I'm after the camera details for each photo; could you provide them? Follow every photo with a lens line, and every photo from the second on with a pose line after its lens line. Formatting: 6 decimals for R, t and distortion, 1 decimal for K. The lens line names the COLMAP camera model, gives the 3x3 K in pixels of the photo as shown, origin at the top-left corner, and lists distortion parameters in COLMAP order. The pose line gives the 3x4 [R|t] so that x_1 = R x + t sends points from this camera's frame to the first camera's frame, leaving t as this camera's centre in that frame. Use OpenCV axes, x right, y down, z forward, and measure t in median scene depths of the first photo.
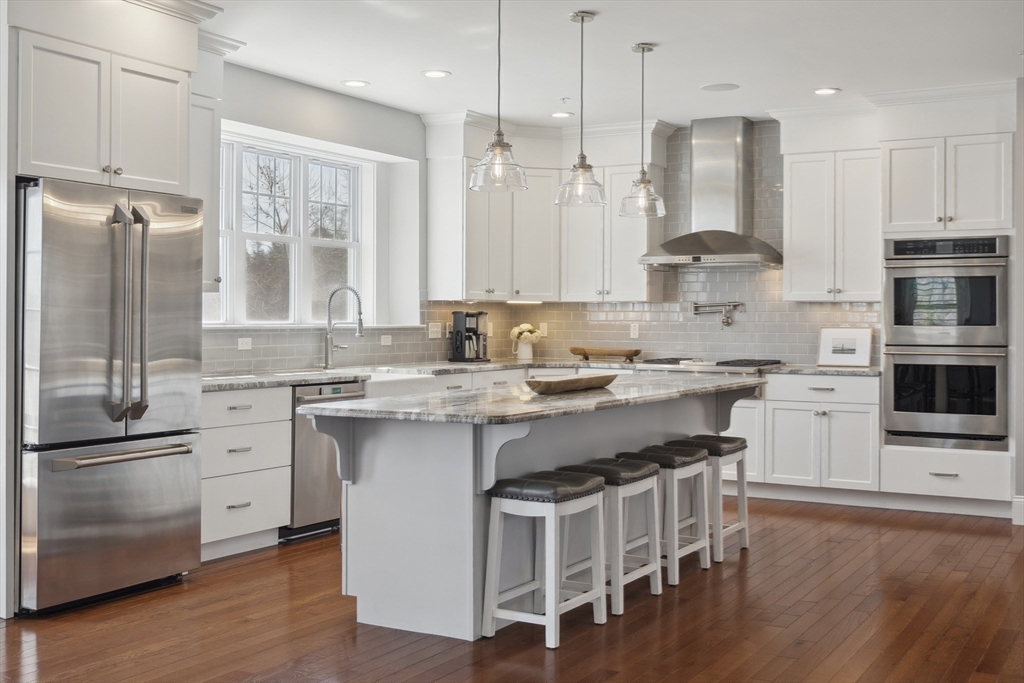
lens RADIAL K [[1141.9, 0, 495.5], [0, 1141.9, 314.6], [0, 0, 1]] dist [-0.009329, 0.000000]
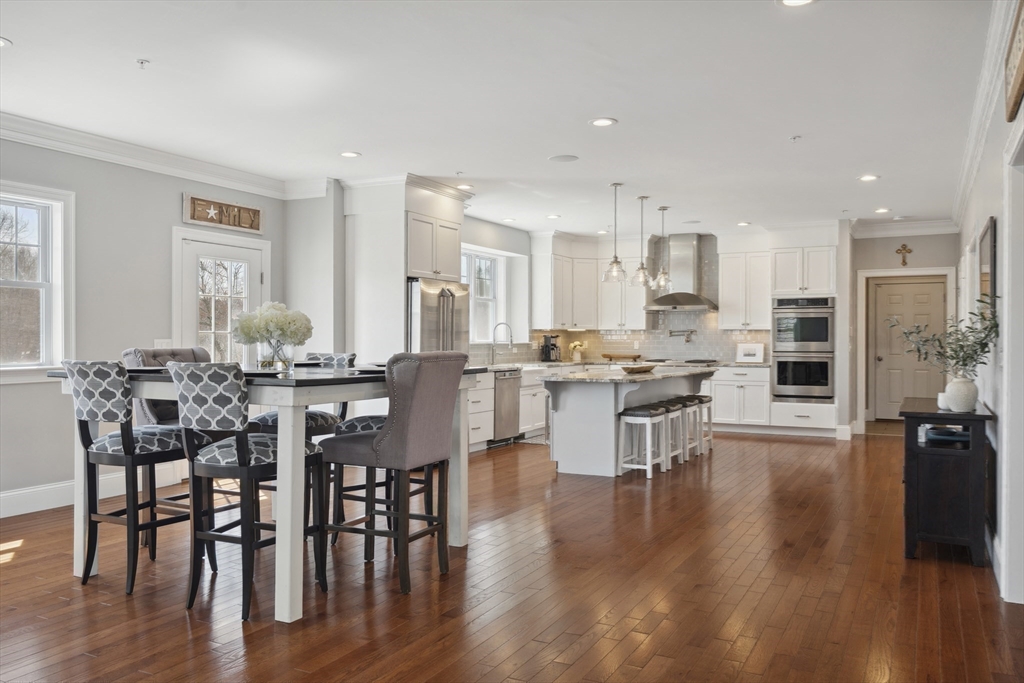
lens RADIAL K [[791.9, 0, 503.9], [0, 791.9, 343.1], [0, 0, 1]] dist [-0.003345, -0.003673]
pose [[0.999165, -0.002836, 0.040754, -0.182336], [0.002428, 0.999946, 0.010058, -0.003224], [-0.040780, -0.009950, 0.999119, -0.357739]]
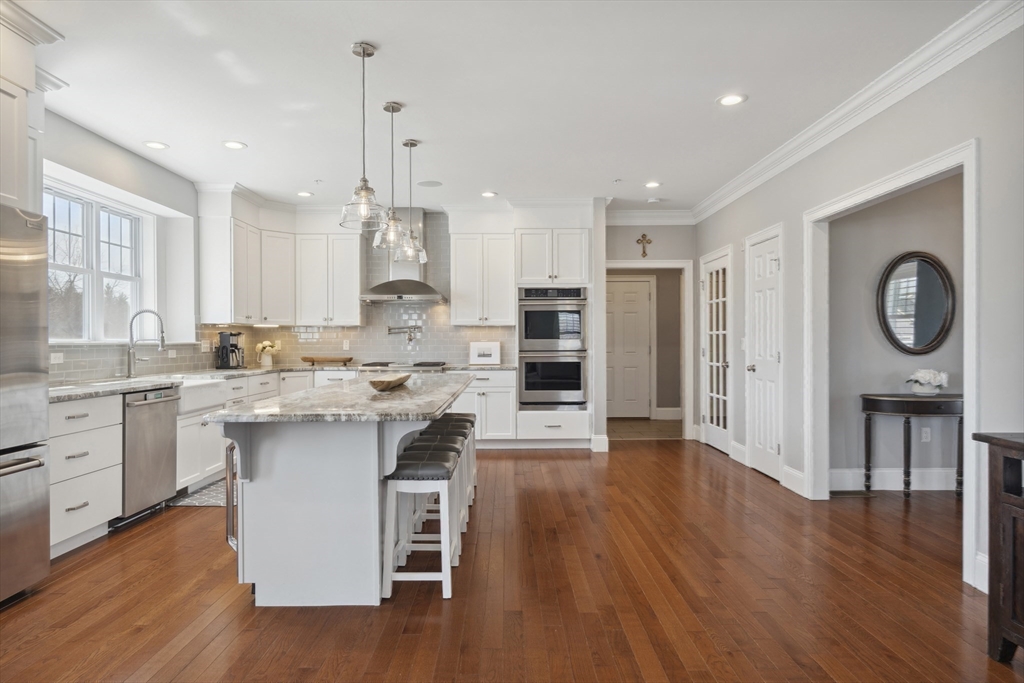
lens RADIAL K [[619.5, 0, 508.3], [0, 619.5, 343.6], [0, 0, 1]] dist [-0.012597, 0.003655]
pose [[0.862123, -0.009652, 0.506607, -0.131097], [0.006139, 0.999944, 0.008604, 0.007926], [-0.506662, -0.004308, 0.862134, 0.228066]]
